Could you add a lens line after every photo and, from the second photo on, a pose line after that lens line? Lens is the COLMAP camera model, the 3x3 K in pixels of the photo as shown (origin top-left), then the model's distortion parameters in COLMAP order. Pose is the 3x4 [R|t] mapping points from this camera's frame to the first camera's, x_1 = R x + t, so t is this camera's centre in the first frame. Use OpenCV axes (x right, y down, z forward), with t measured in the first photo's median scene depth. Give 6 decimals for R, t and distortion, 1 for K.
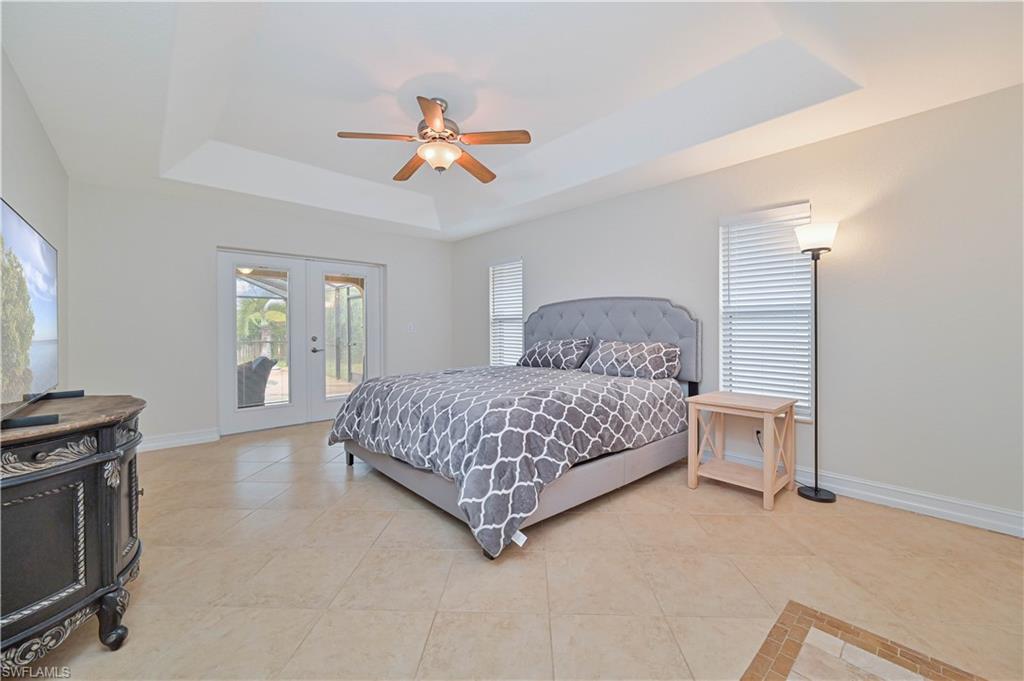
lens RADIAL K [[411.5, 0, 516.0], [0, 411.5, 335.0], [0, 0, 1]] dist [0.000103, 0.000338]
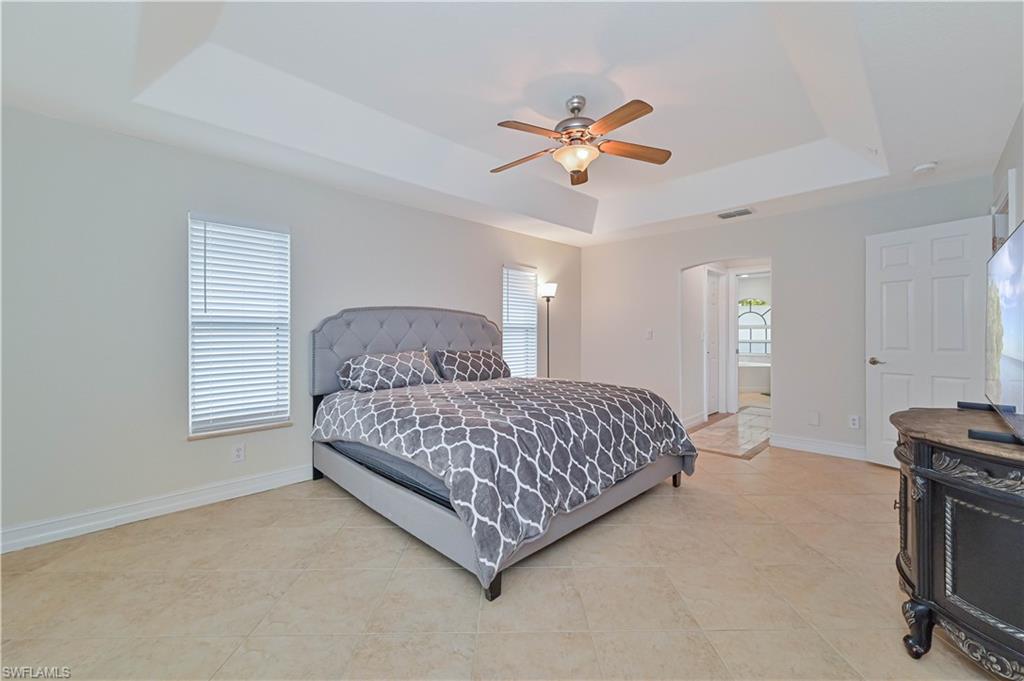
lens RADIAL K [[411.5, 0, 519.0], [0, 411.5, 332.2], [0, 0, 1]] dist [0.000103, 0.000338]
pose [[-0.050876, 0.007655, 0.998676, -0.913577], [0.020759, 0.999763, -0.006605, -0.024072], [-0.998489, 0.020396, -0.051023, 0.956947]]
